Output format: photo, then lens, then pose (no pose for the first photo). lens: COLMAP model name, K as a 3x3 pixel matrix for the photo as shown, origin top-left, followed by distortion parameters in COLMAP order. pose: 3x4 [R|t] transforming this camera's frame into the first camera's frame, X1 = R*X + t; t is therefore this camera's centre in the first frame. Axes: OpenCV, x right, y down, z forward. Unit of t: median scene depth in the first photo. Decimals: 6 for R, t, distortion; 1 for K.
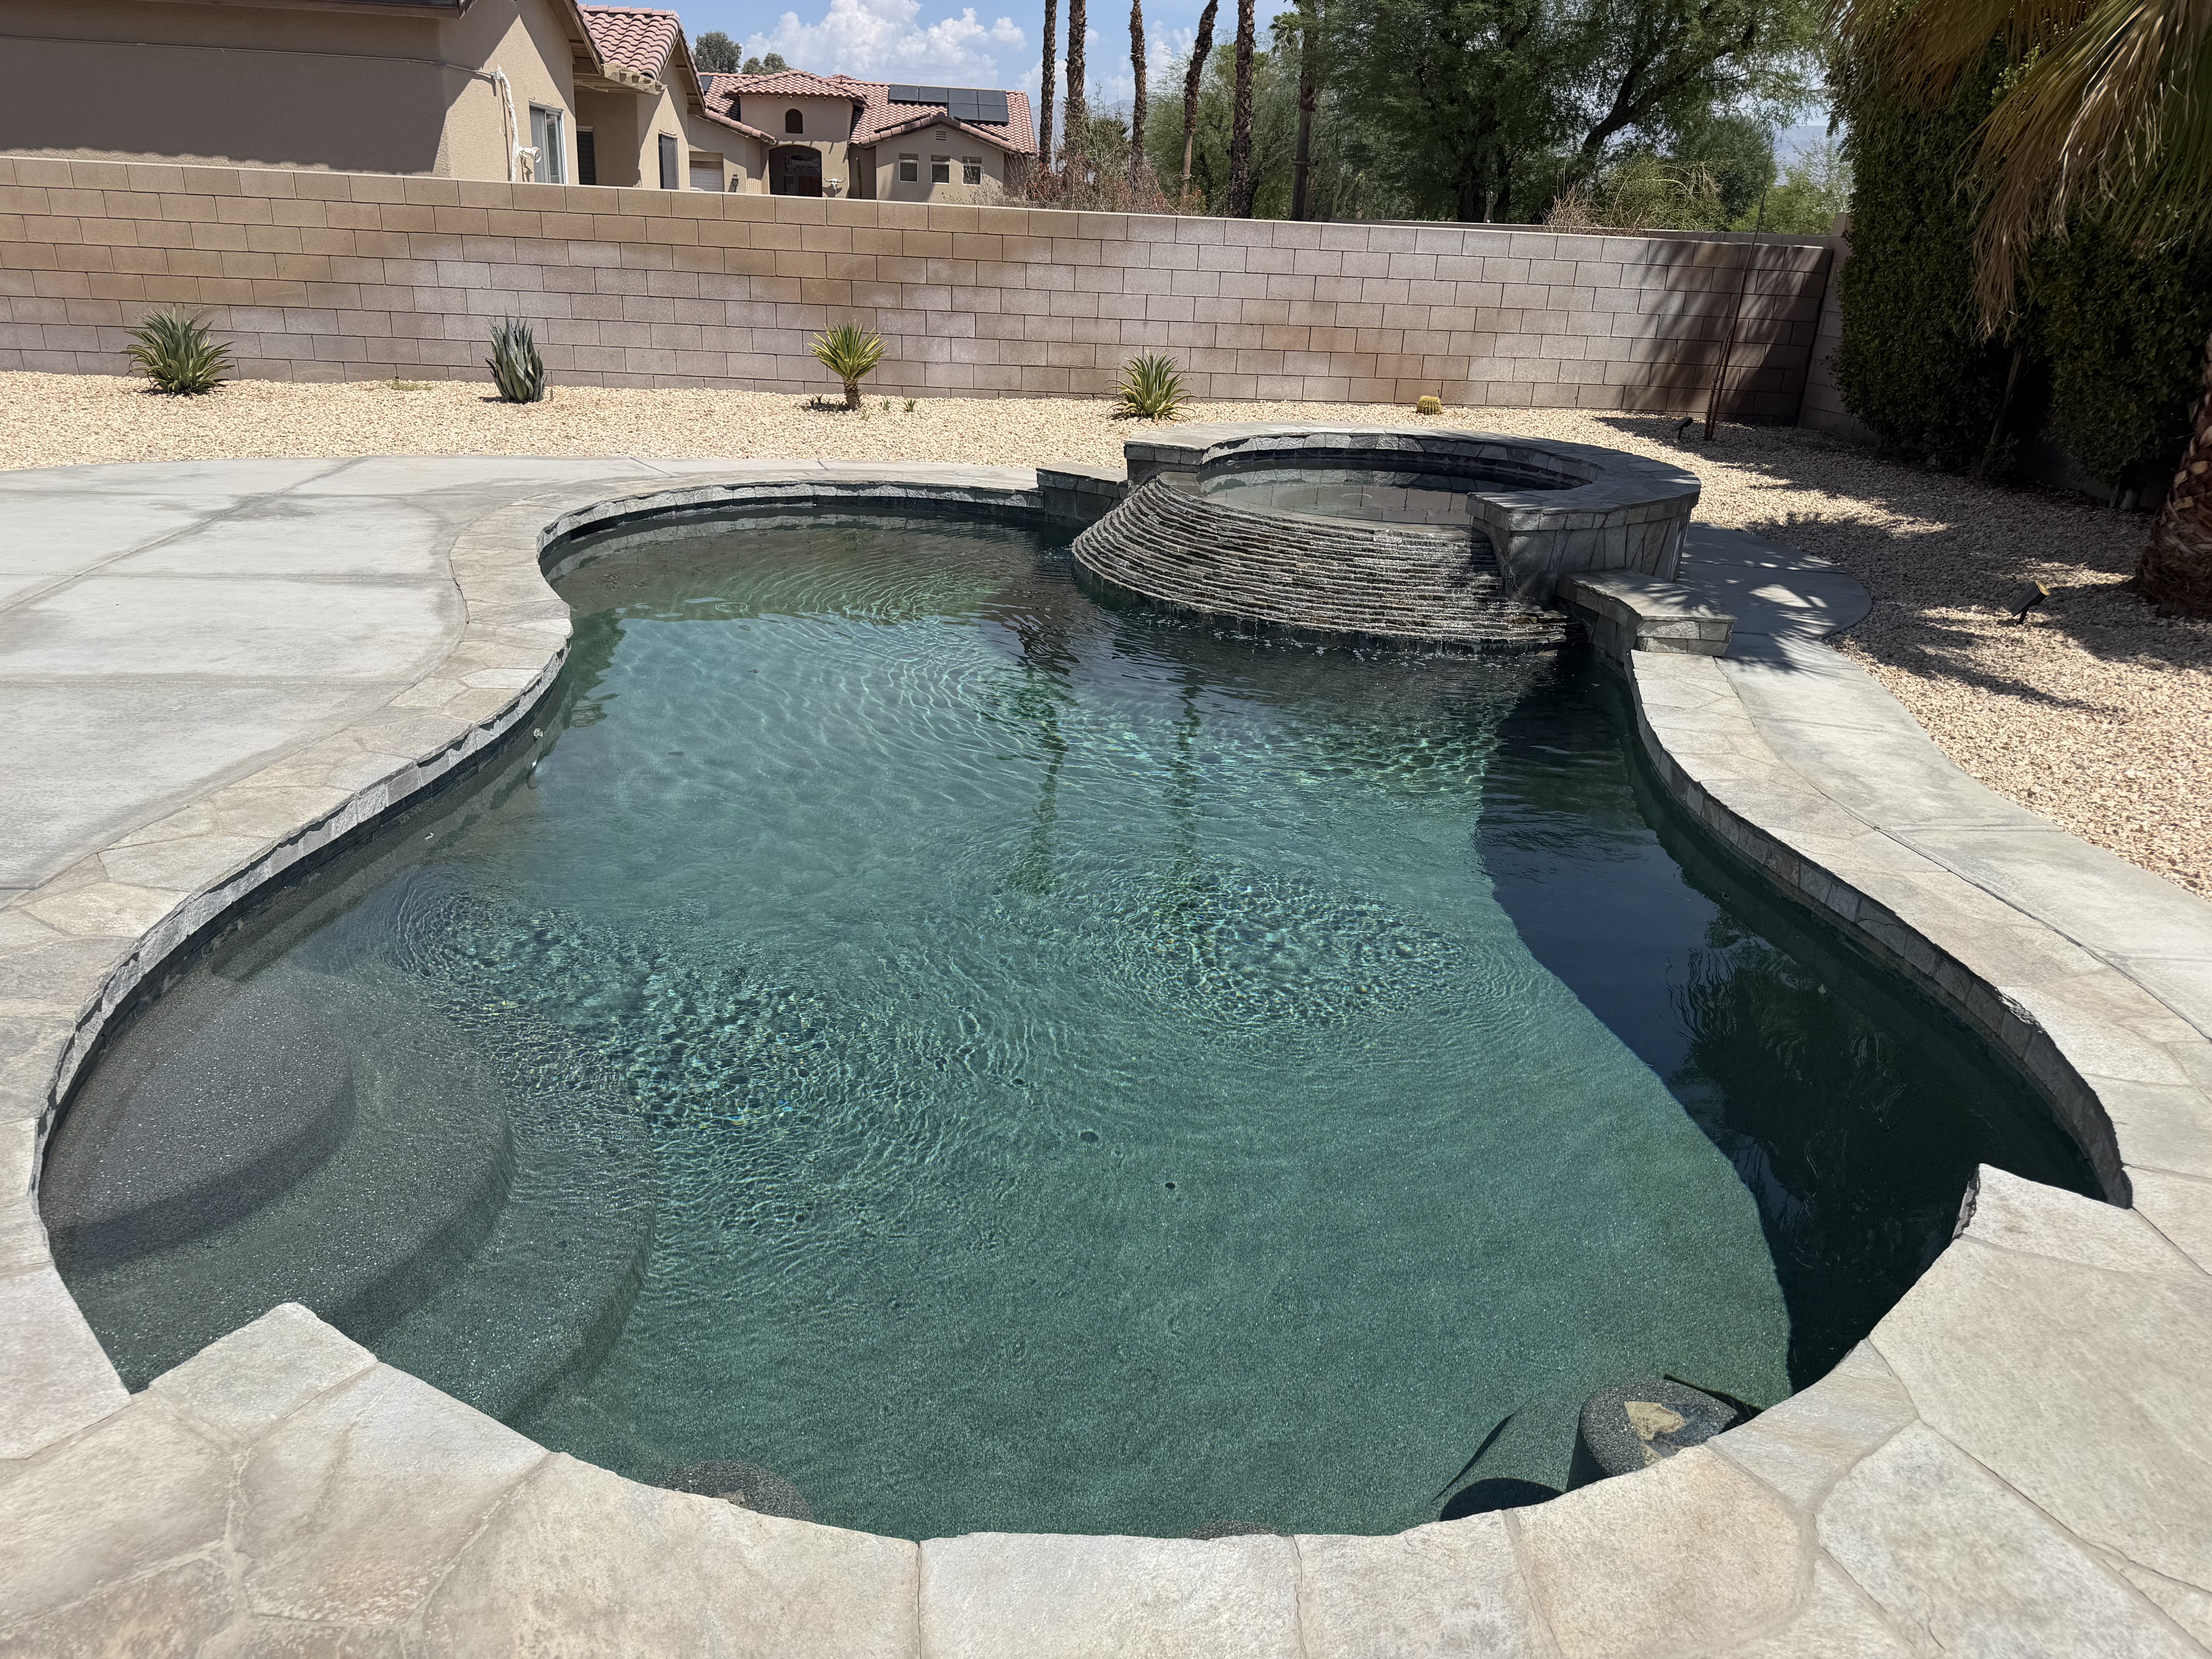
lens RADIAL K [[1575.8, 0, 1115.3], [0, 1575.8, 831.6], [0, 0, 1]] dist [0.039250, -0.038802]
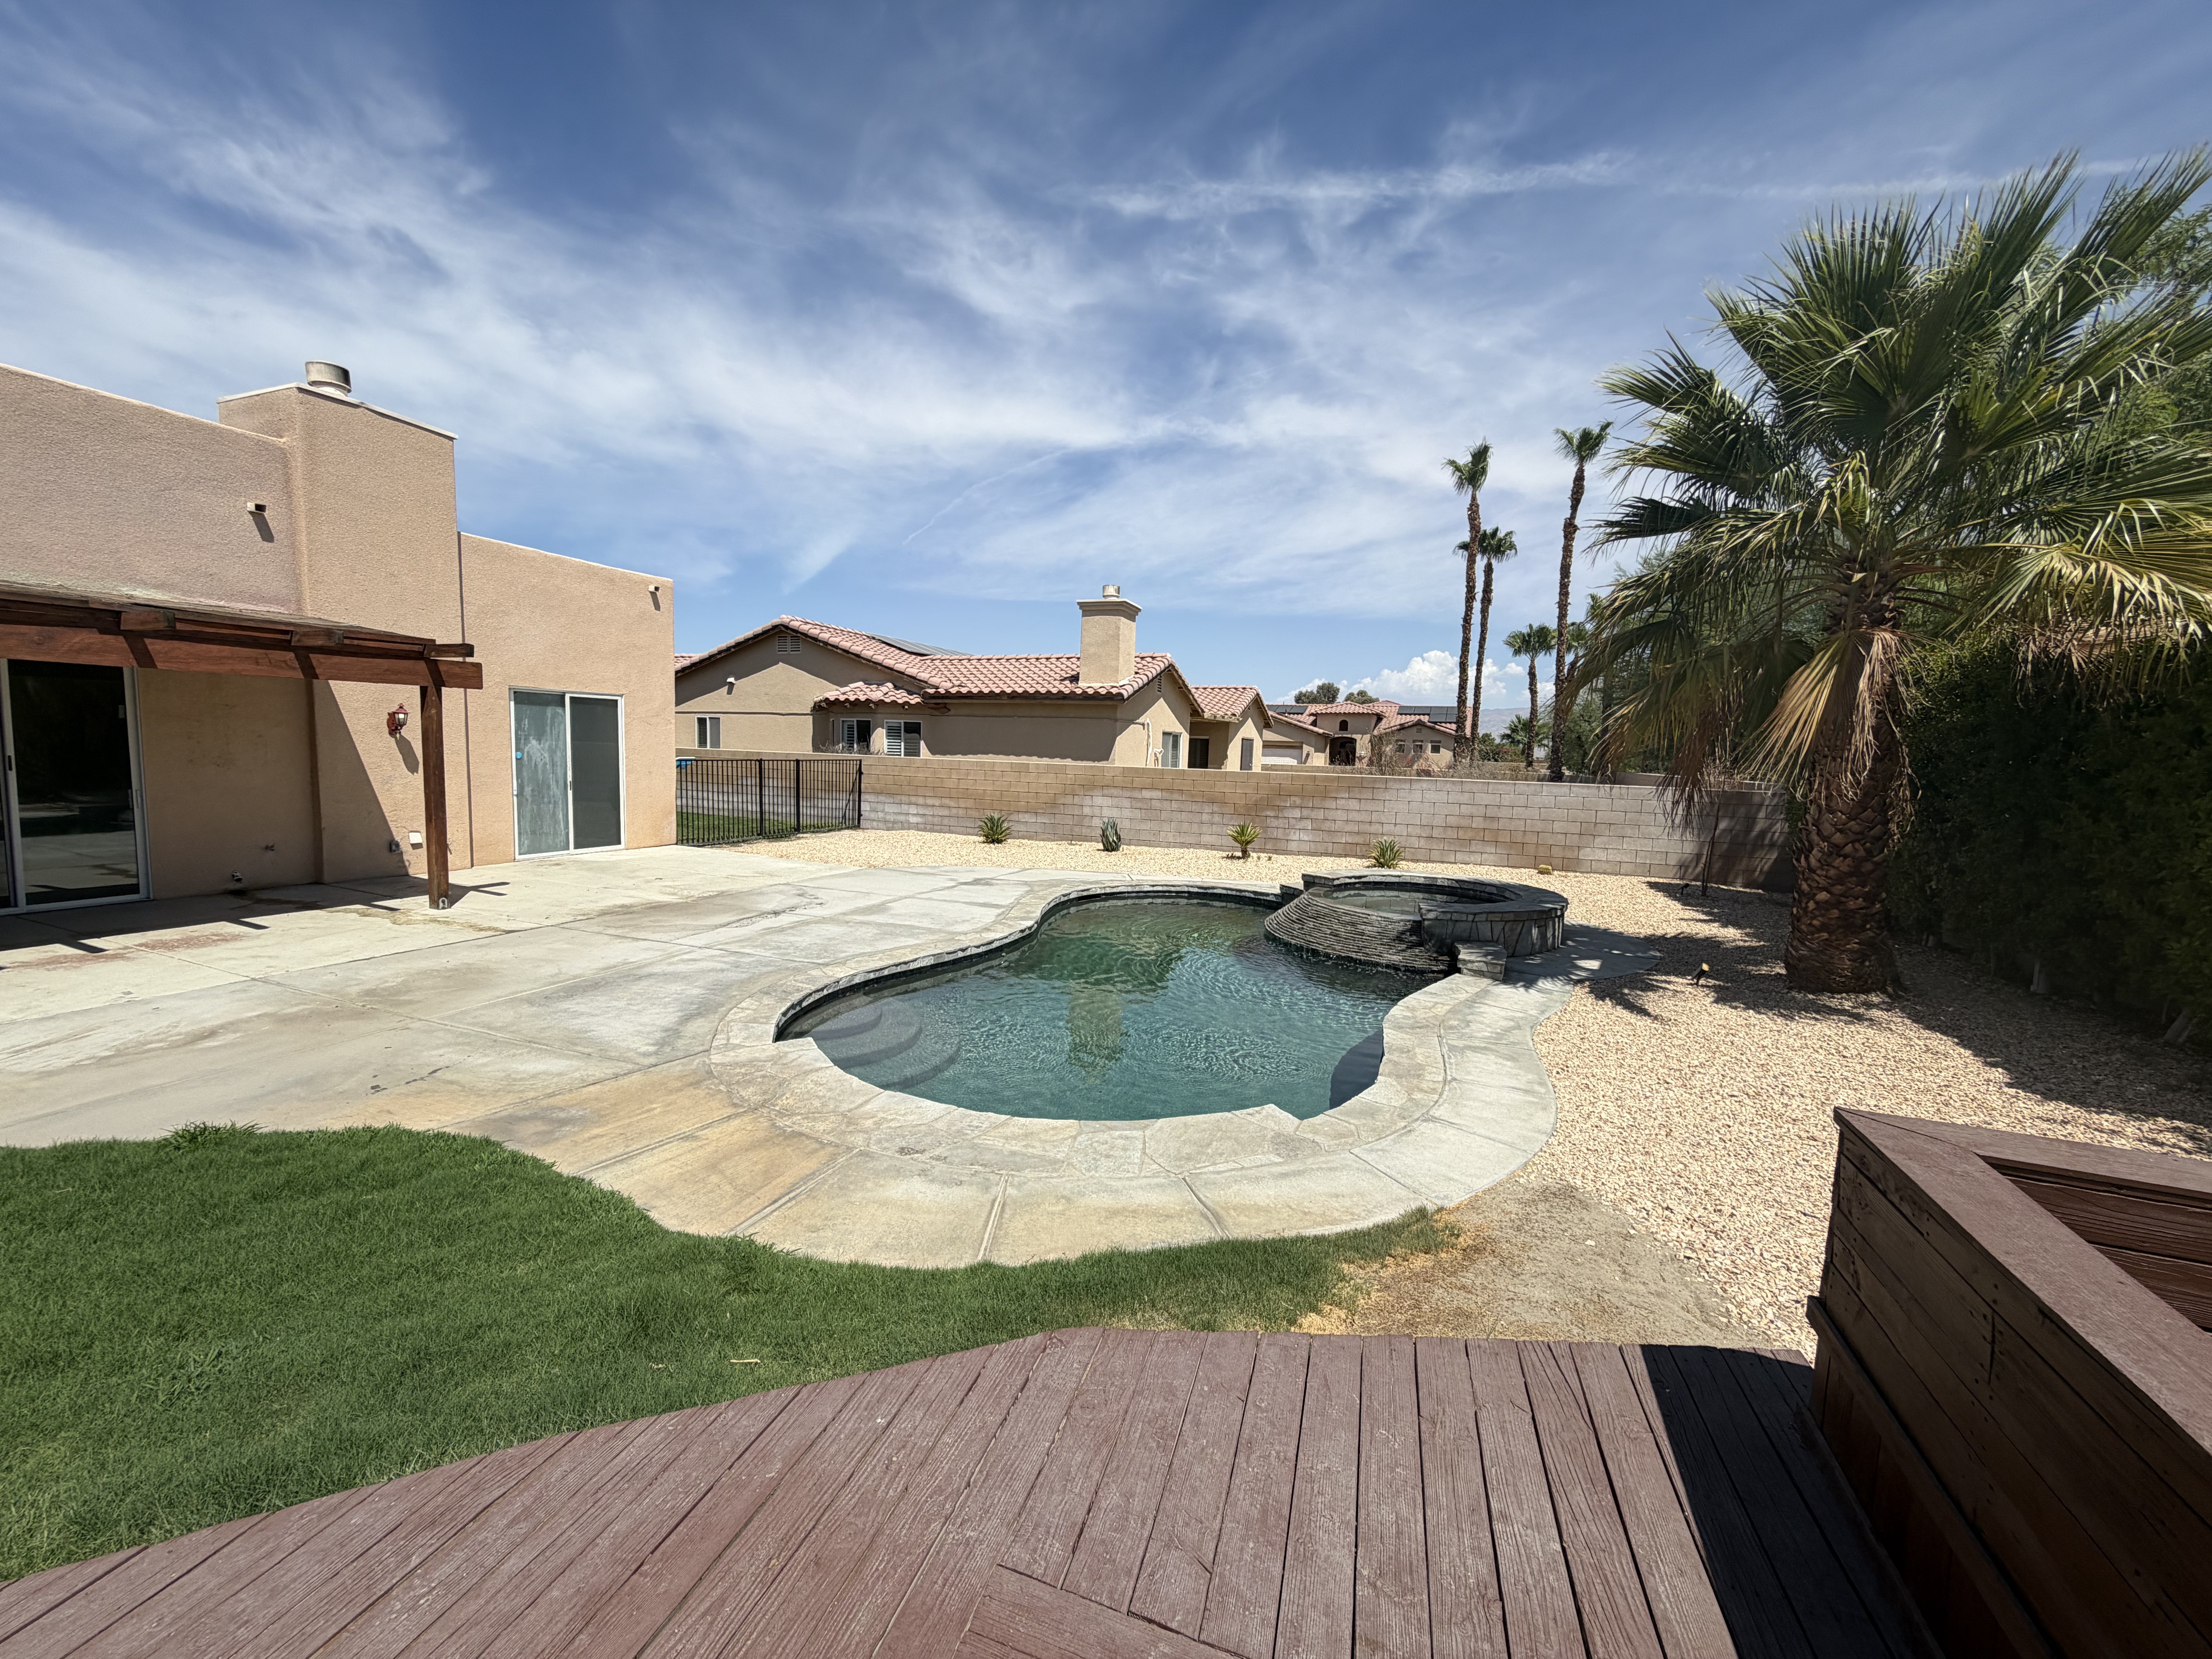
lens RADIAL K [[879.2, 0, 1101.5], [0, 879.2, 838.9], [0, 0, 1]] dist [-0.001801, -0.000077]
pose [[0.886330, 0.030399, -0.462055, 0.221122], [-0.161191, 0.955688, -0.246327, 0.042340], [0.434092, 0.292806, 0.851956, -0.147846]]
